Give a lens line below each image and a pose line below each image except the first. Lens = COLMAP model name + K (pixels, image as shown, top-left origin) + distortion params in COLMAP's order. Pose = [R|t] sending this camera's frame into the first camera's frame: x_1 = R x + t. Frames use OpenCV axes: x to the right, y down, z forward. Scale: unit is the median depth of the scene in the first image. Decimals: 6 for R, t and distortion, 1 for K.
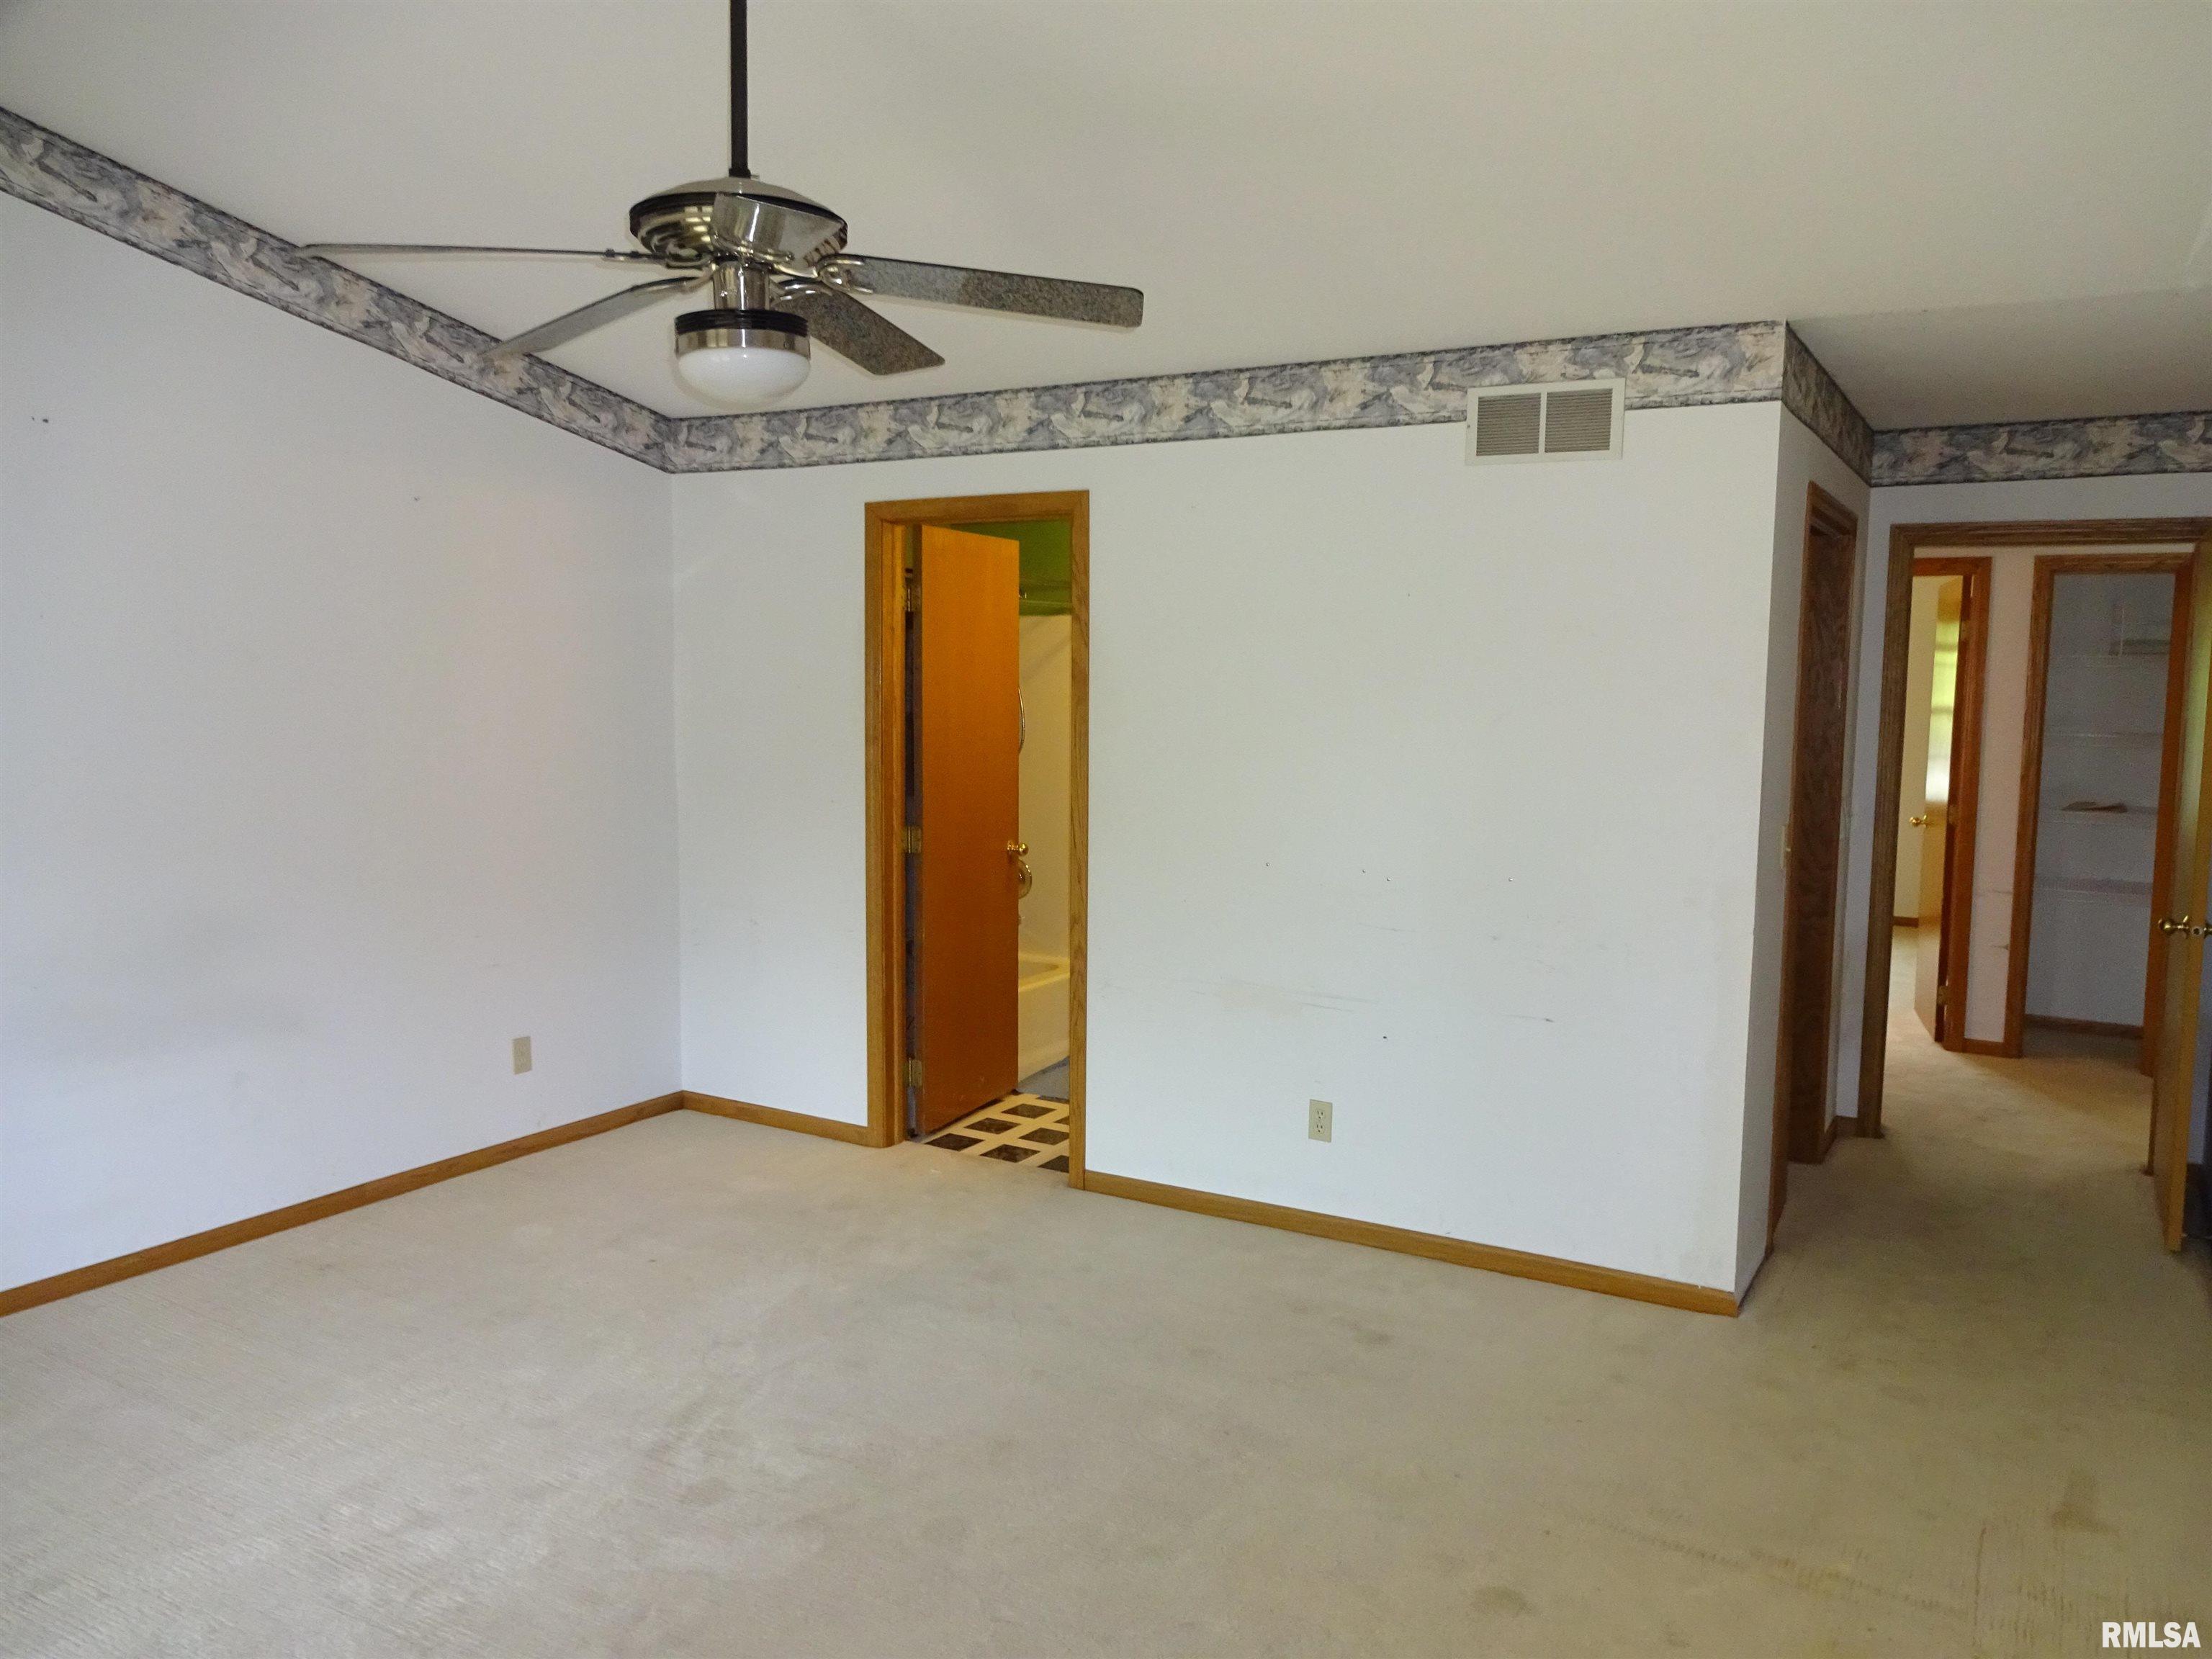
lens RADIAL K [[1605.2, 0, 1106.0], [0, 1605.2, 829.5], [0, 0, 1]] dist [-0.001824, -0.003906]
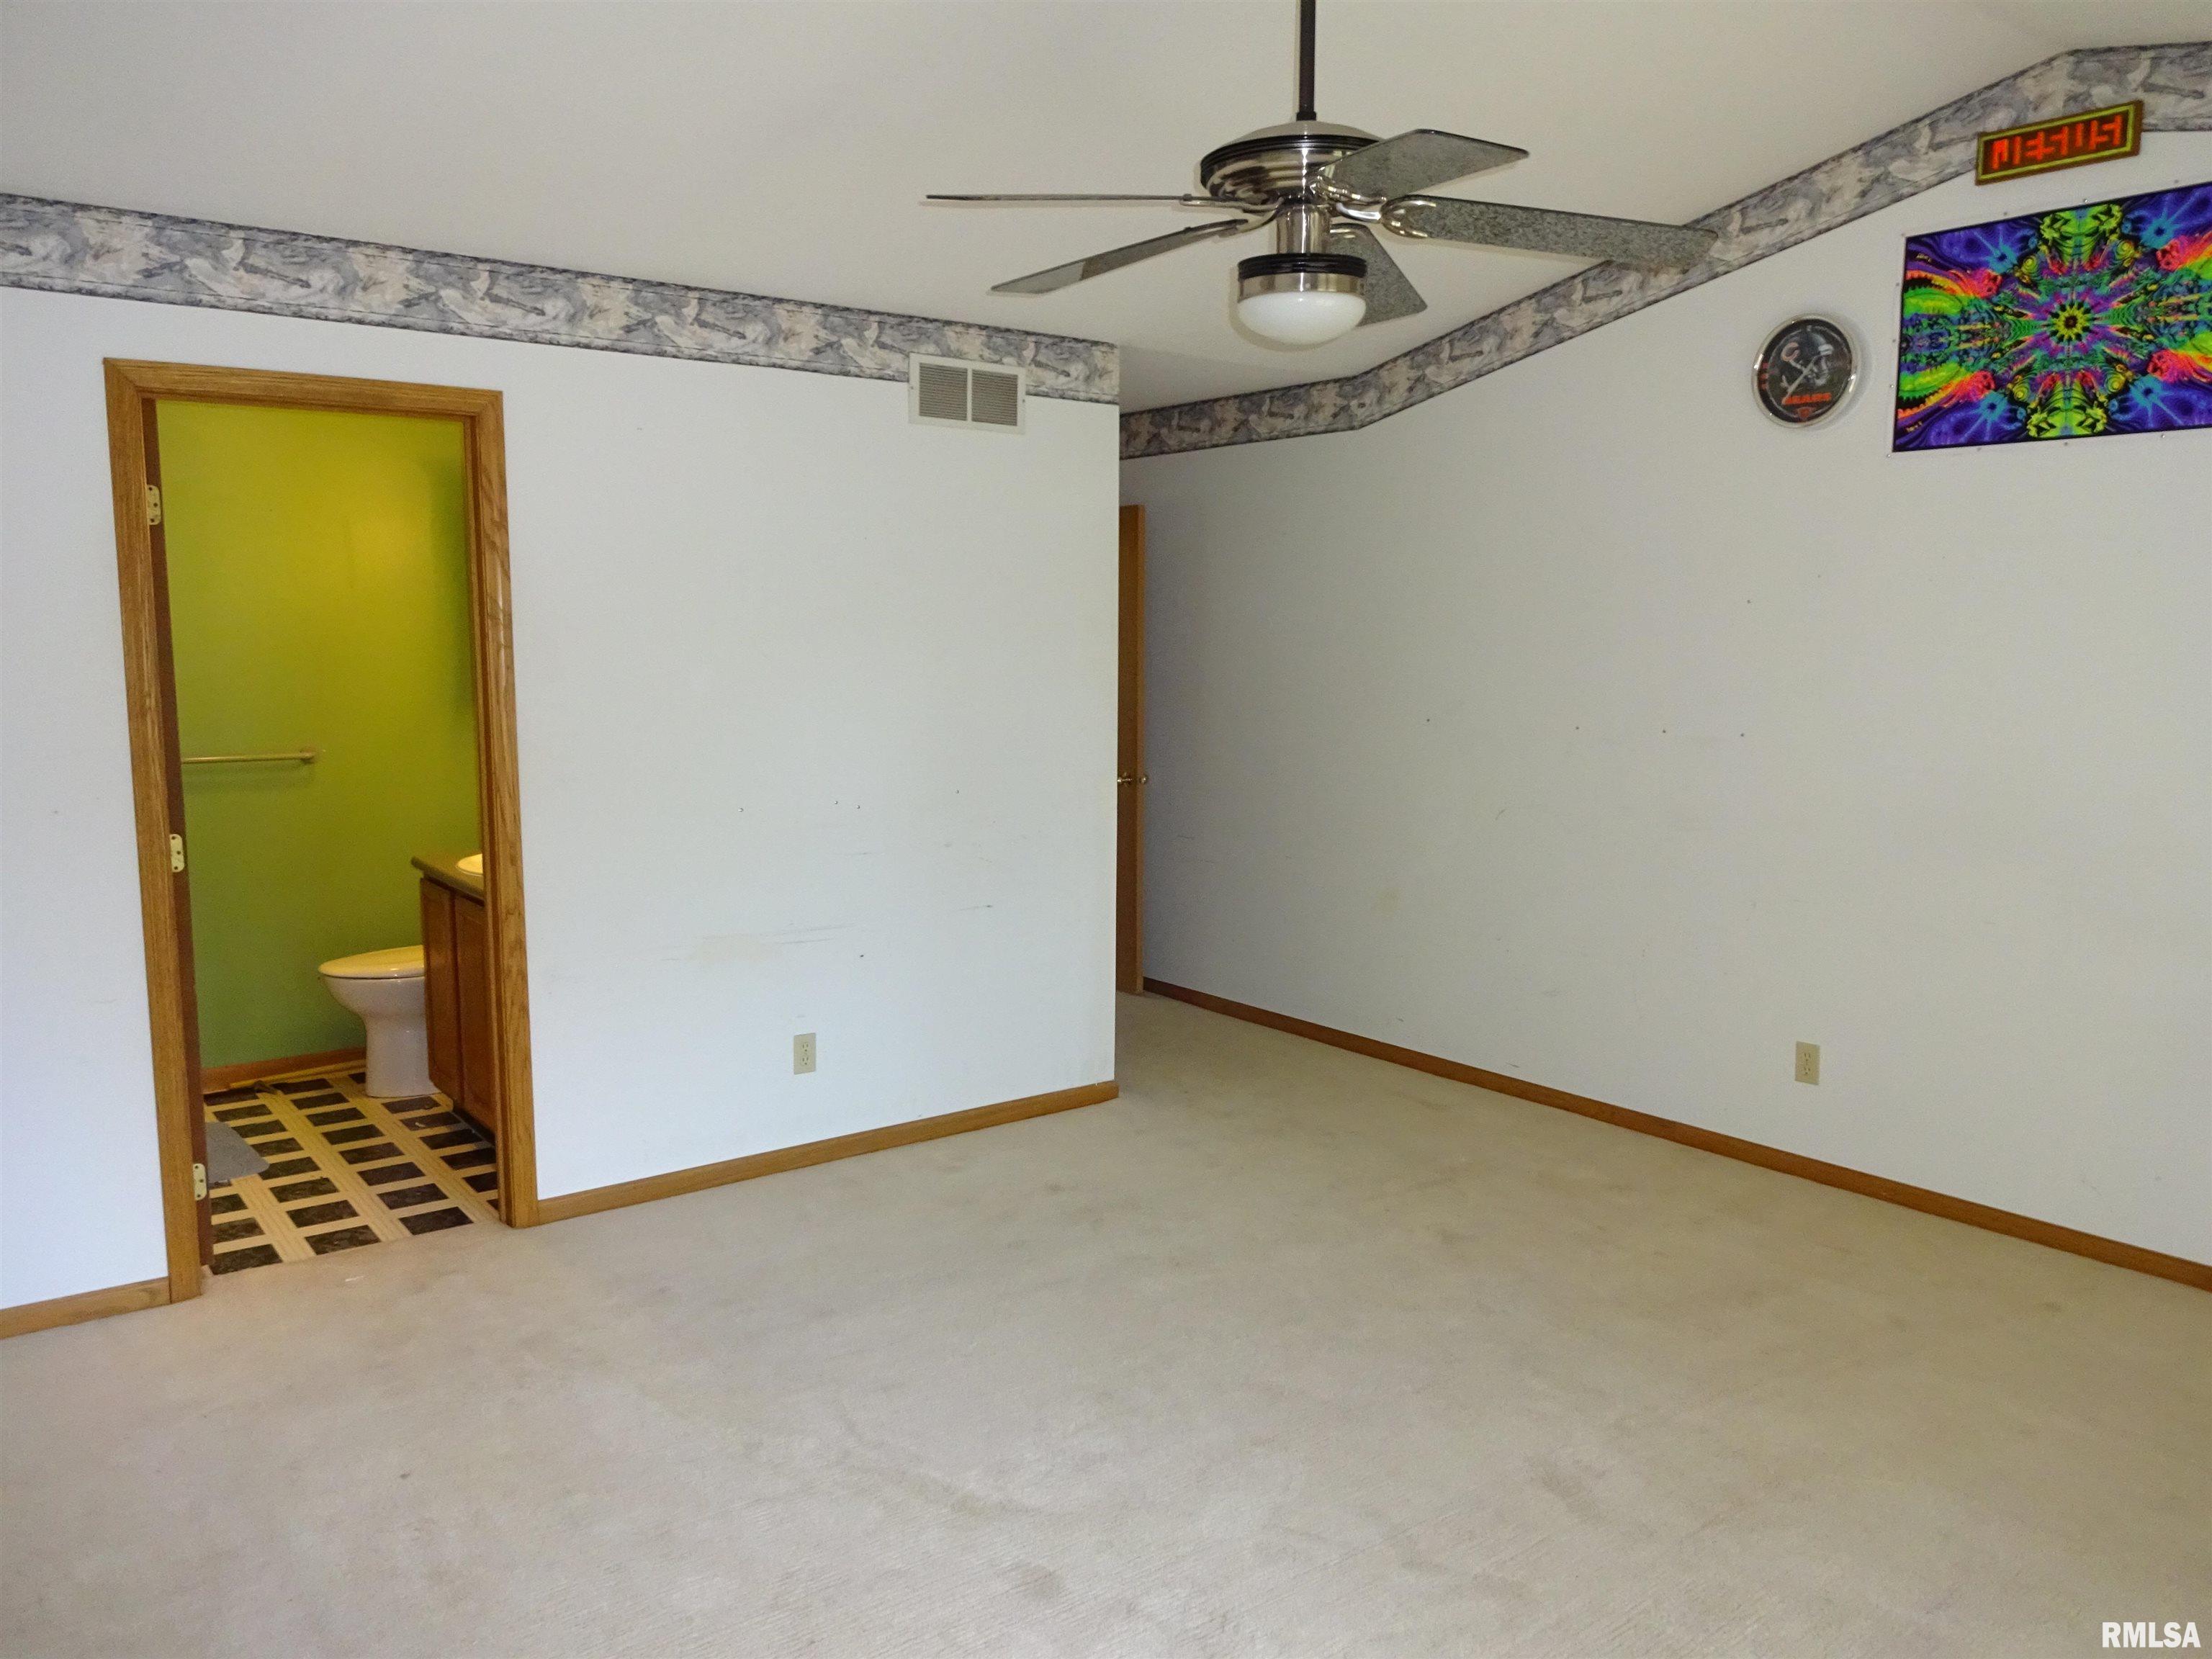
lens RADIAL K [[1659.4, 0, 1106.0], [0, 1659.4, 829.5], [0, 0, 1]] dist [0.000170, 0.000478]
pose [[0.378391, -0.125991, 0.917031, -0.805524], [0.088815, 0.991064, 0.099515, -0.051304], [-0.921375, 0.043791, 0.386200, 0.446070]]
